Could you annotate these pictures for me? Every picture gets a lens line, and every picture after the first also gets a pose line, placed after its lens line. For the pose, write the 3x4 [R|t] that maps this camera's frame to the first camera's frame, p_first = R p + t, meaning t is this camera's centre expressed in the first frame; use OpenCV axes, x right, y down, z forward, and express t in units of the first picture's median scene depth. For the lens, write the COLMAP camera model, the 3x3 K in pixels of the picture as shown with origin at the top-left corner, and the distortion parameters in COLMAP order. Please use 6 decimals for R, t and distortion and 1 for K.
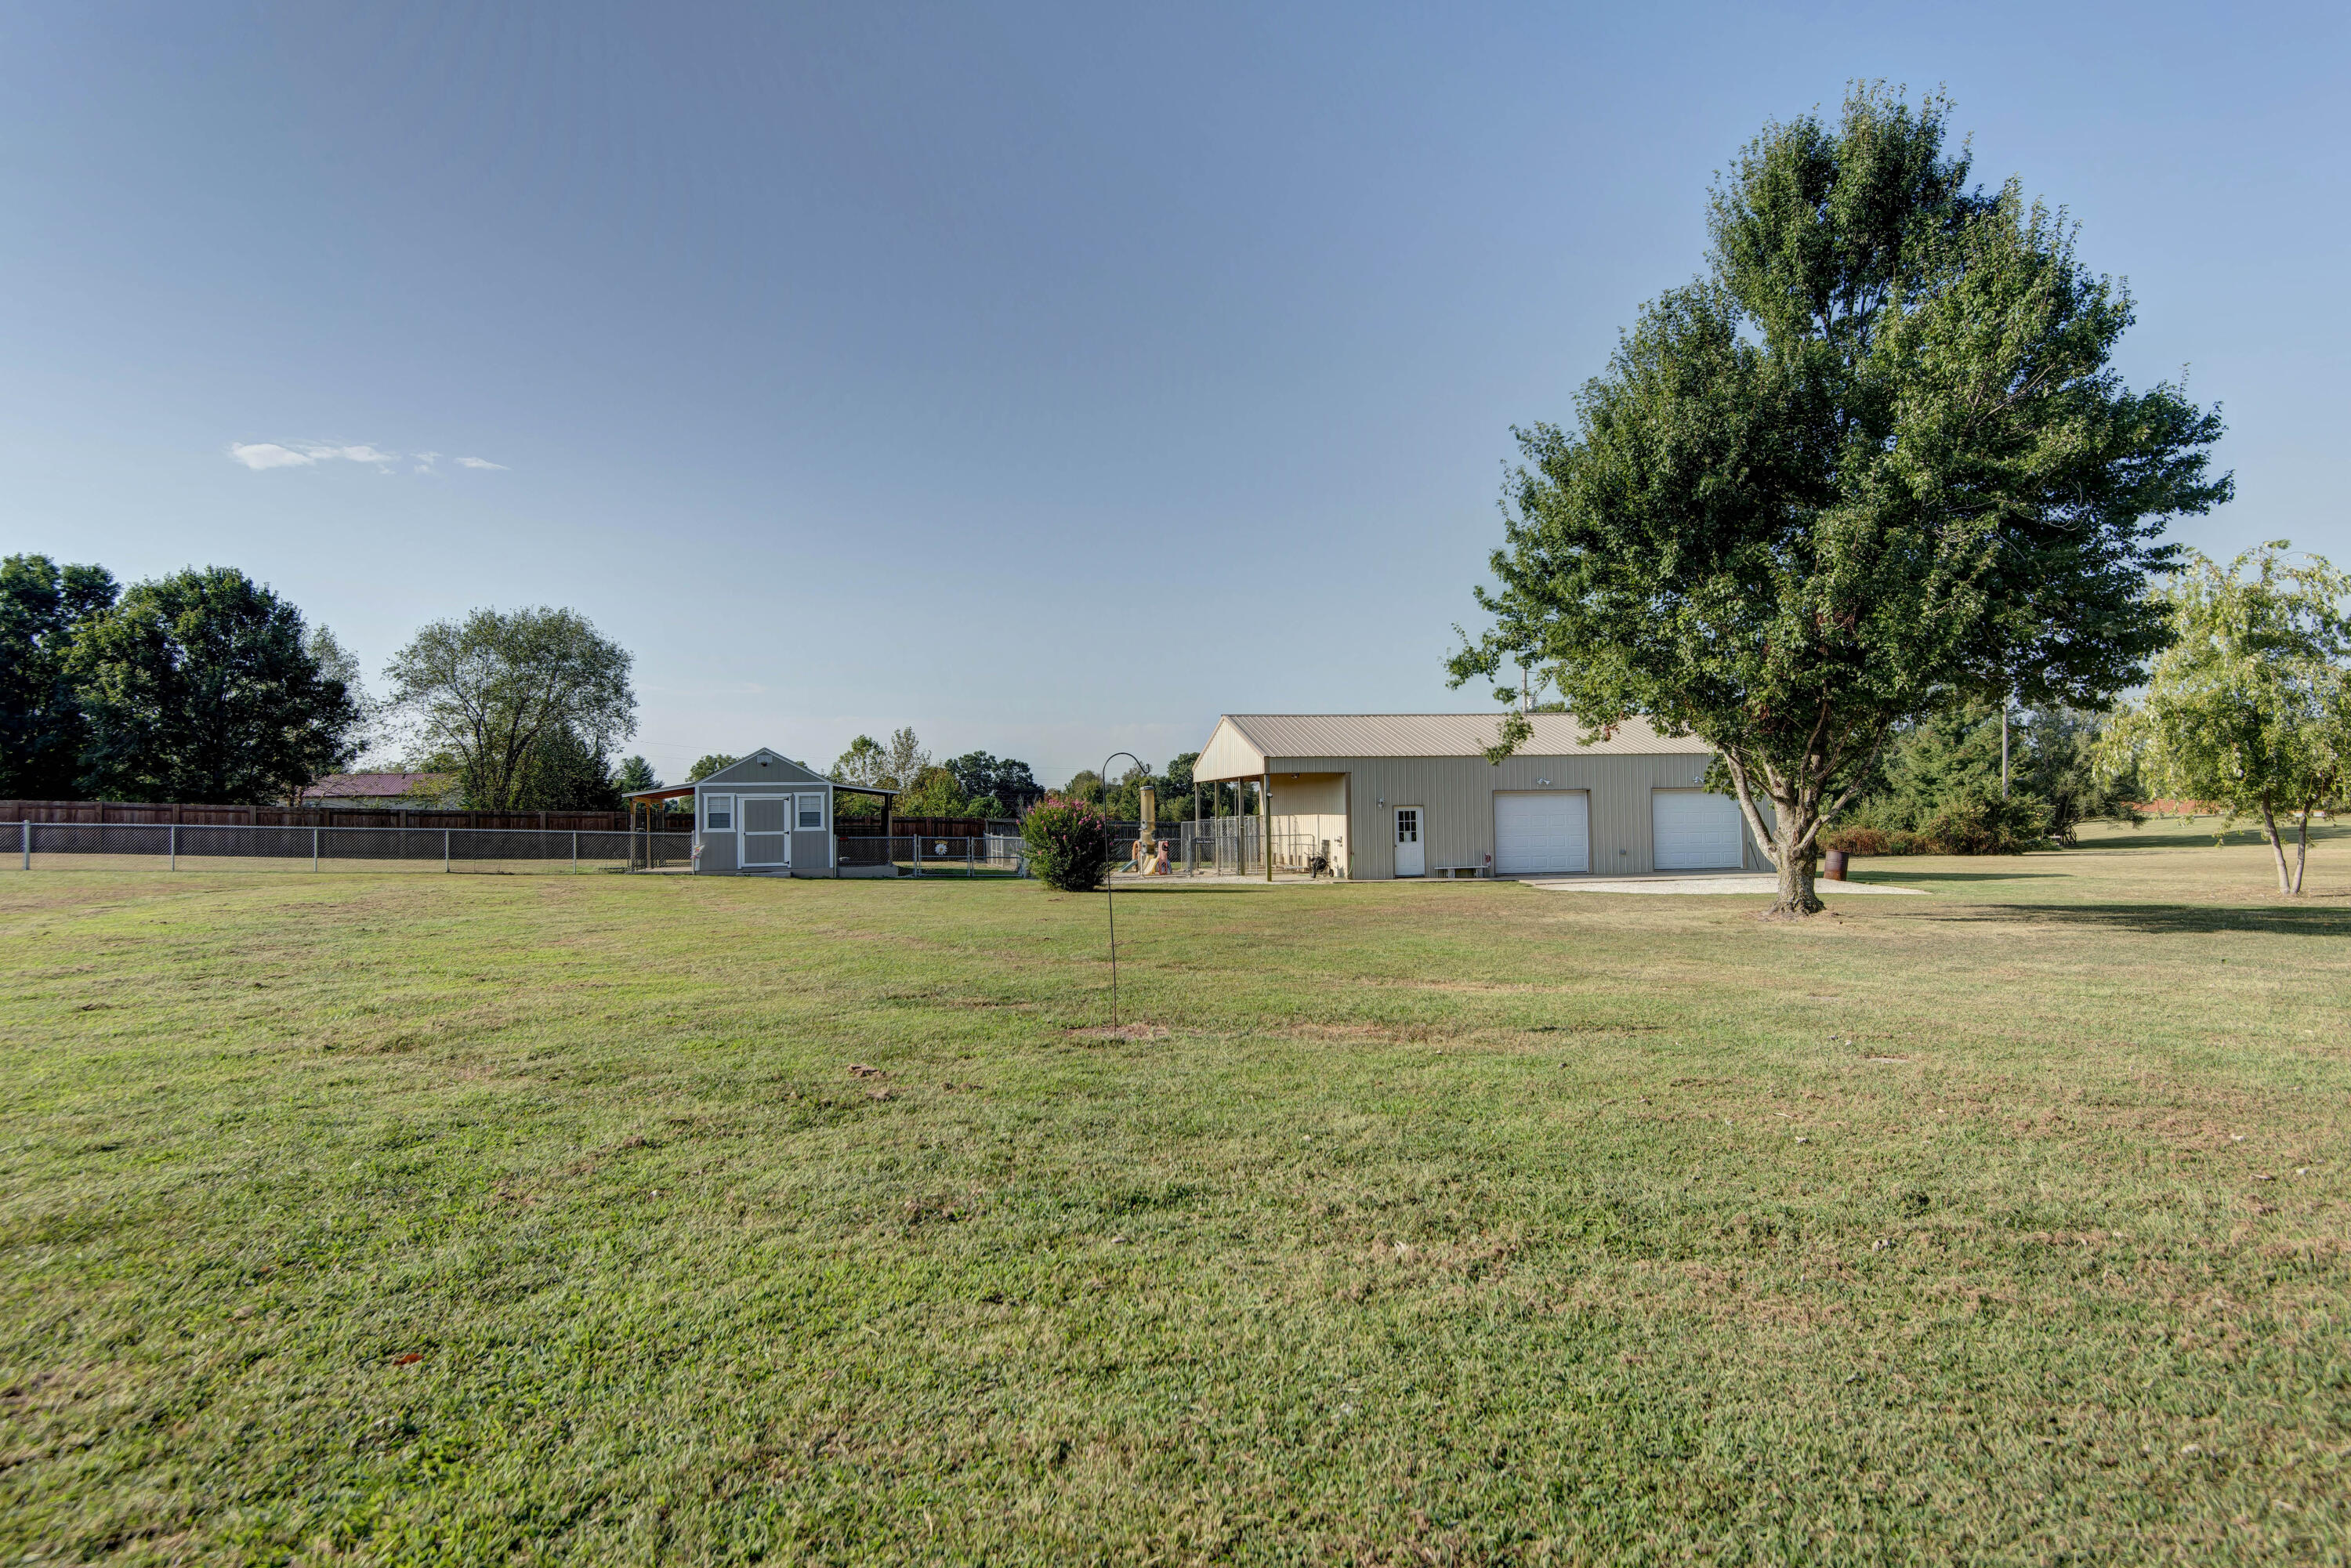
lens RADIAL K [[1285.3, 0, 1169.4], [0, 1285.3, 784.3], [0, 0, 1]] dist [0.028592, -0.000874]
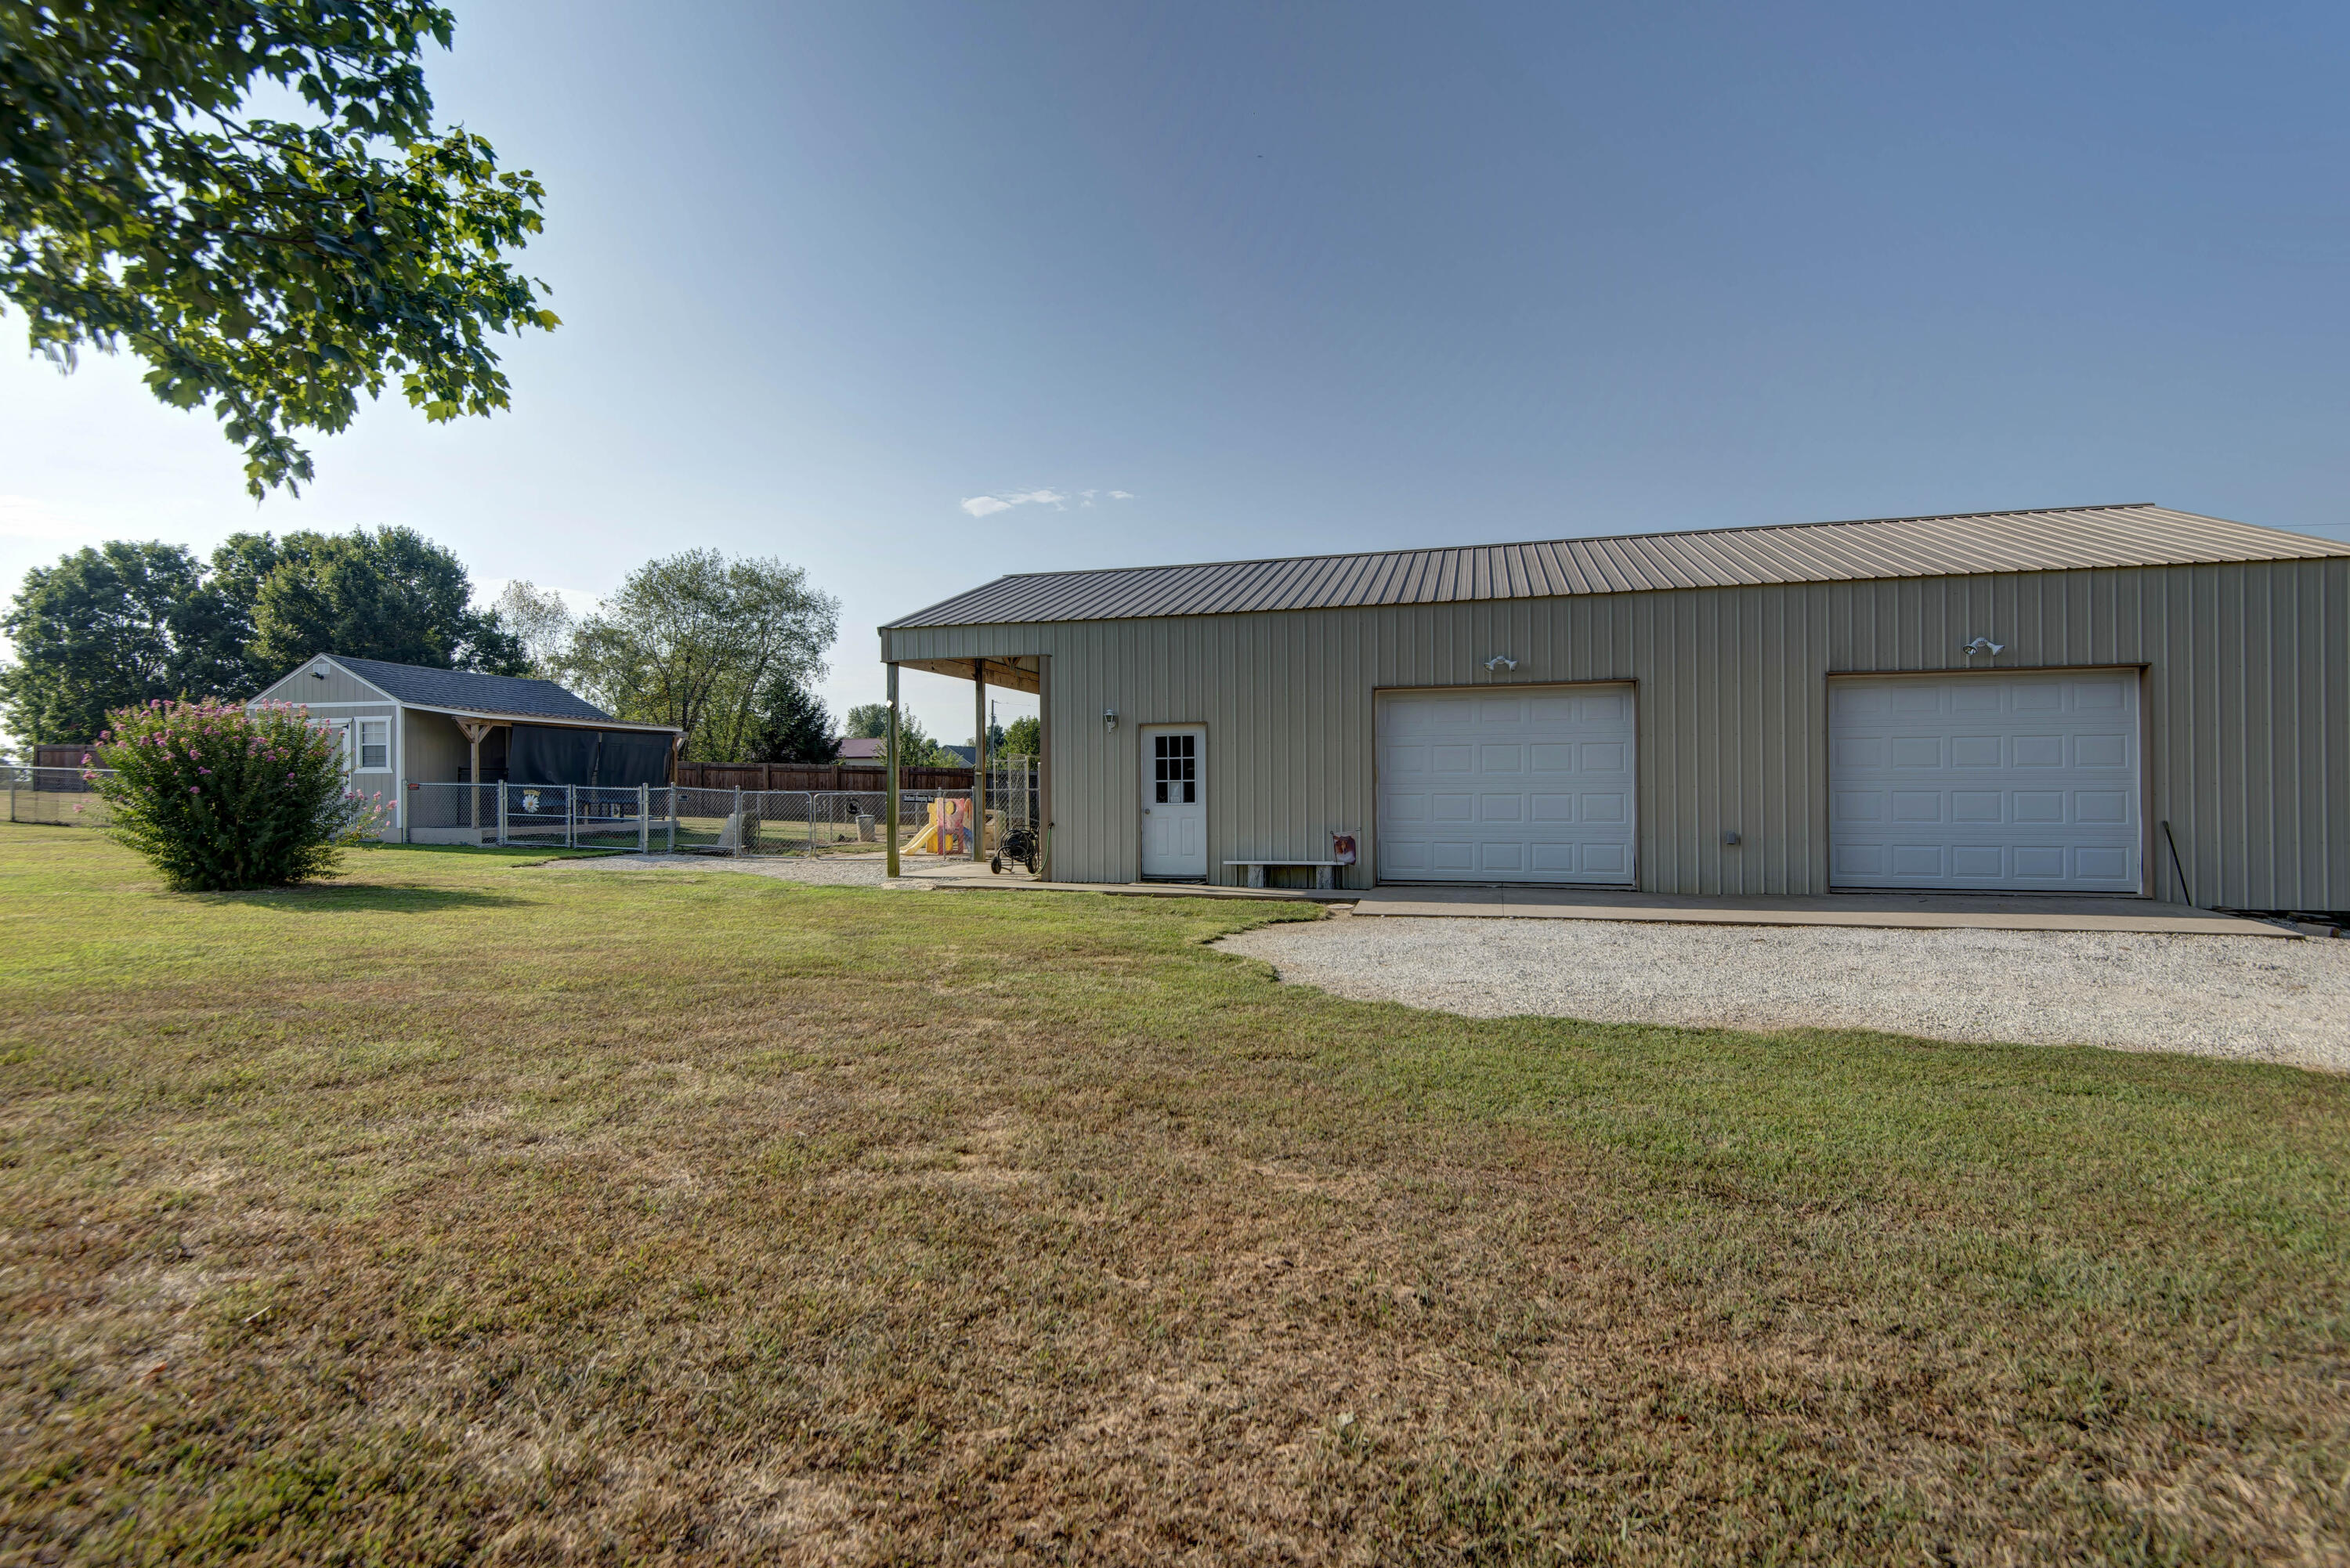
lens RADIAL K [[1182.2, 0, 1168.6], [0, 1182.2, 782.2], [0, 0, 1]] dist [0.005742, 0.000371]
pose [[0.890479, 0.007473, -0.454963, 1.004136], [0.002123, 0.999786, 0.020577, 0.076804], [0.455020, -0.019290, 0.890272, 1.671533]]
